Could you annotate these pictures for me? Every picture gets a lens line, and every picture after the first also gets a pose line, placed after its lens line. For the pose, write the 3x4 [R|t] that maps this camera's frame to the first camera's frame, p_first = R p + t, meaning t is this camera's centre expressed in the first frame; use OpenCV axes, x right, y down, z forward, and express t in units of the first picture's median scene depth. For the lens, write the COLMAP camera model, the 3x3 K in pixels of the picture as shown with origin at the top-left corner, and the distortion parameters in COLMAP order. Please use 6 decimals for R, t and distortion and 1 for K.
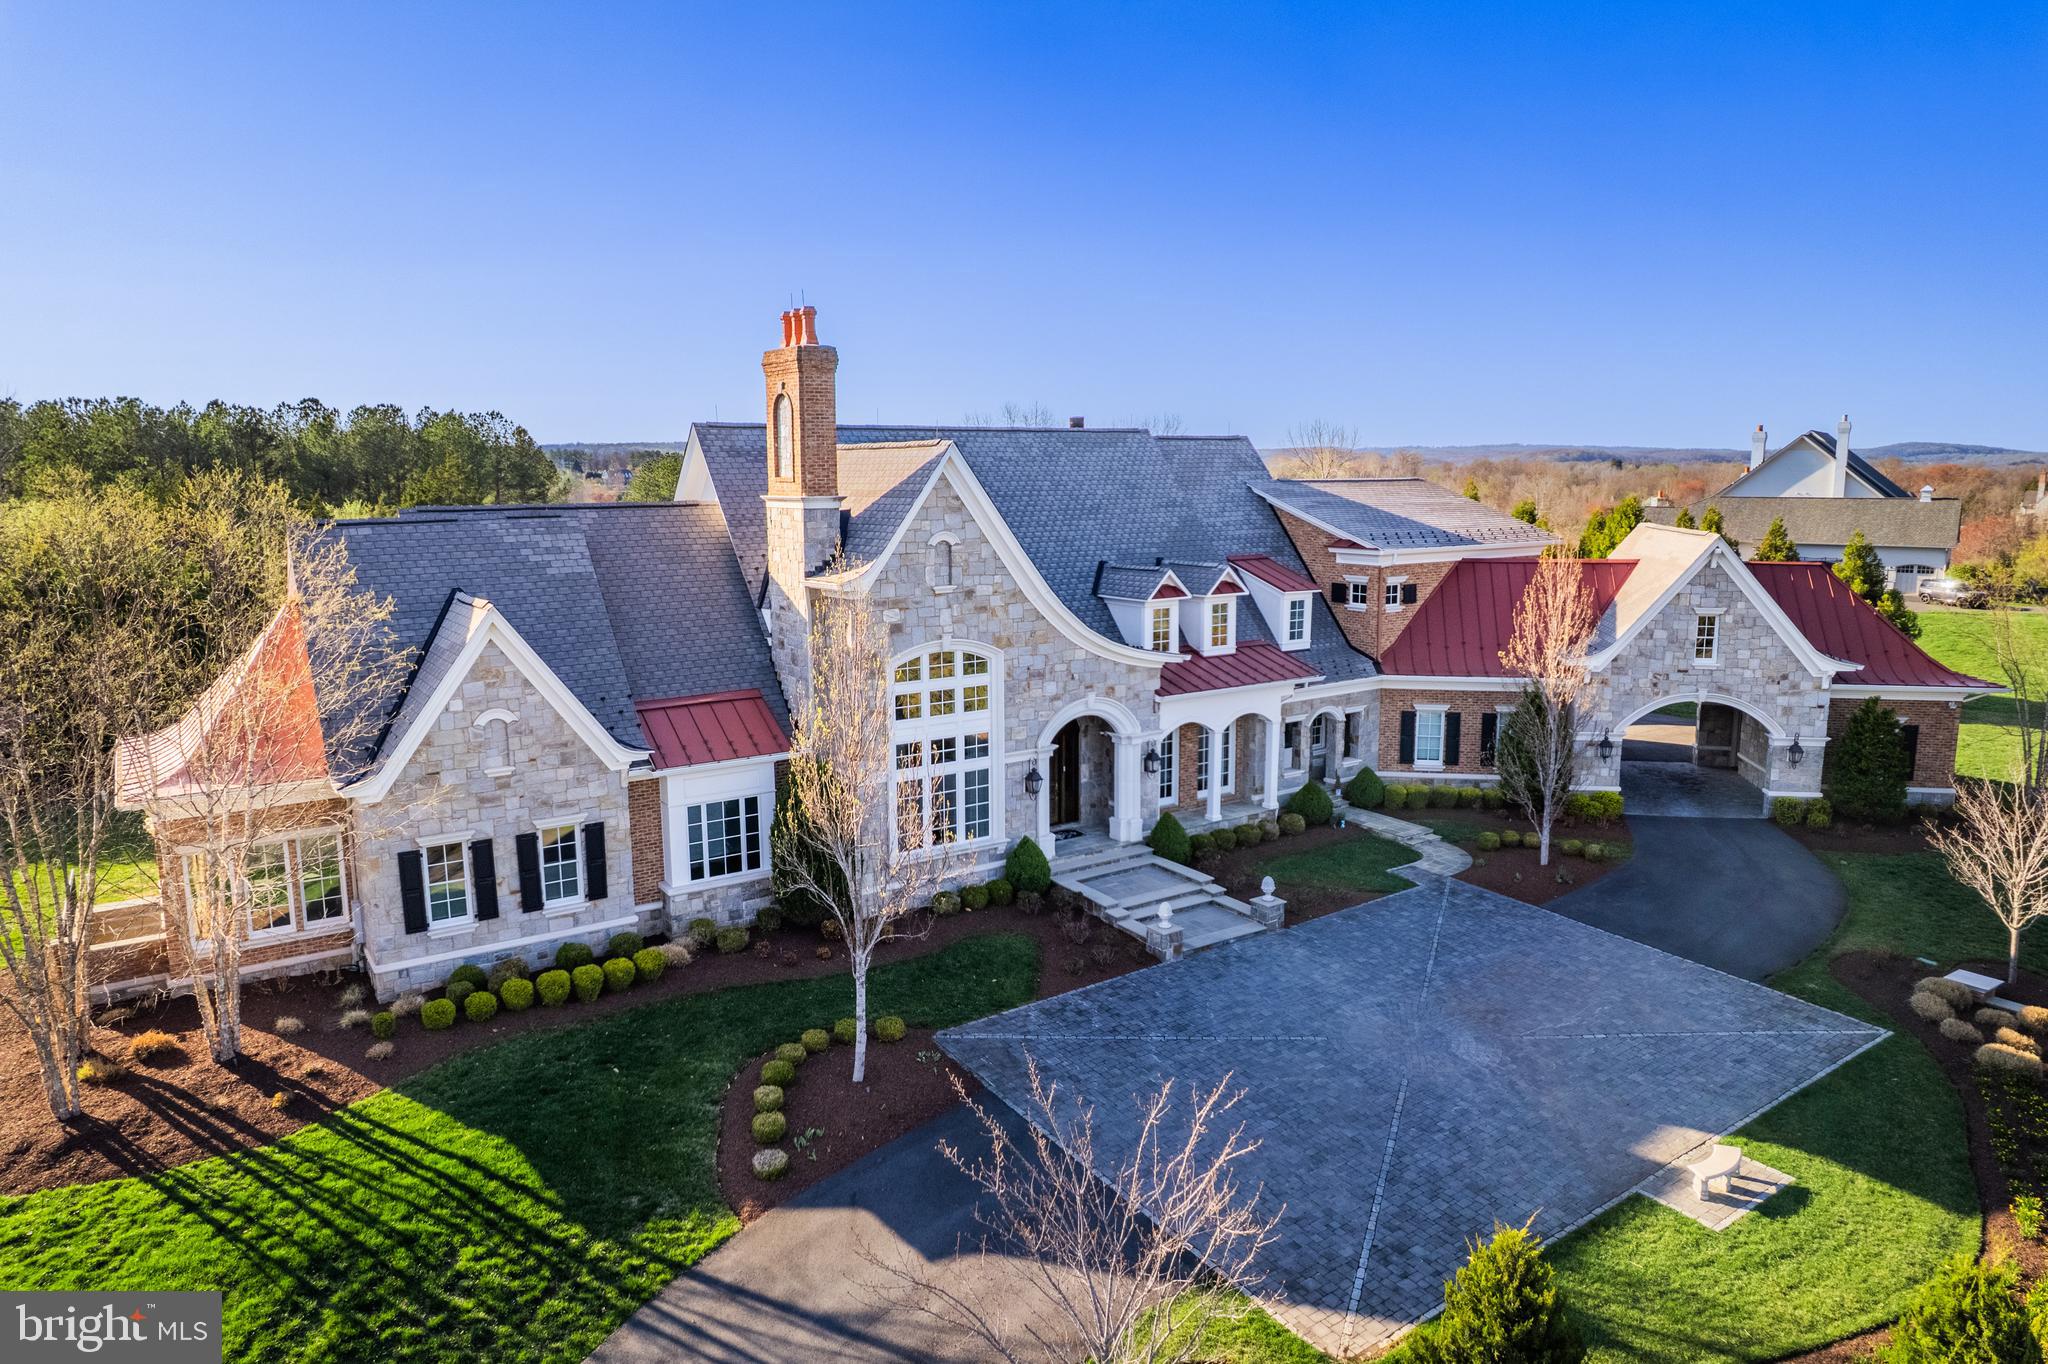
lens RADIAL K [[1319.9, 0, 1037.3], [0, 1319.9, 665.9], [0, 0, 1]] dist [-0.065573, 0.051513]
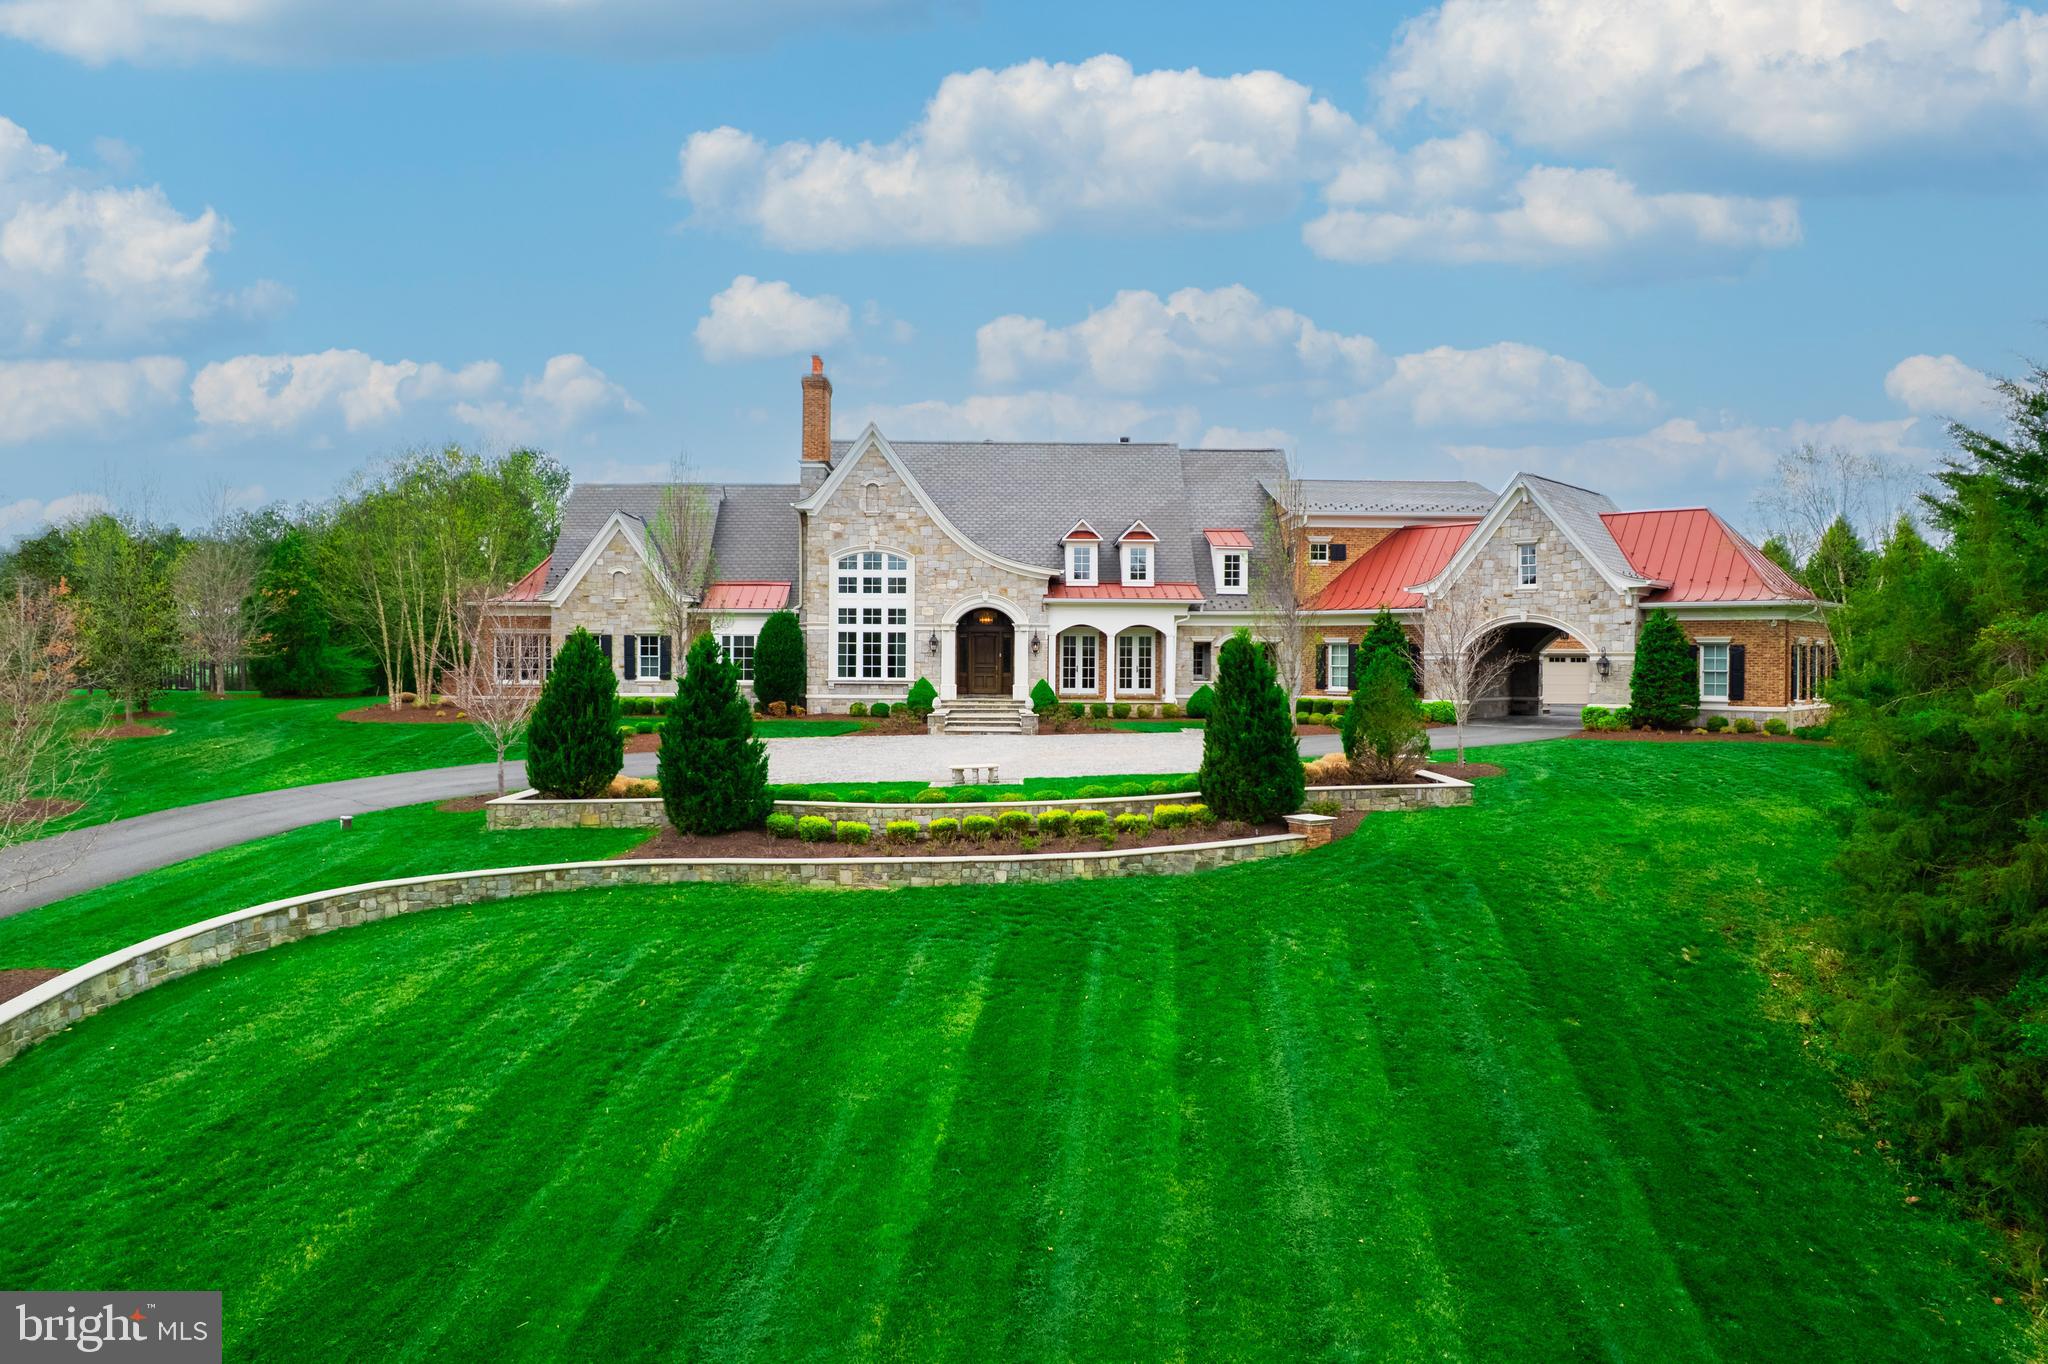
lens RADIAL K [[1319.9, 0, 1043.8], [0, 1319.9, 673.1], [0, 0, 1]] dist [-0.065573, 0.051513]
pose [[0.834912, 0.013027, -0.550230, 0.955406], [-0.091388, 0.989123, -0.115254, 0.290310], [0.542744, 0.146511, 0.827021, -0.182789]]
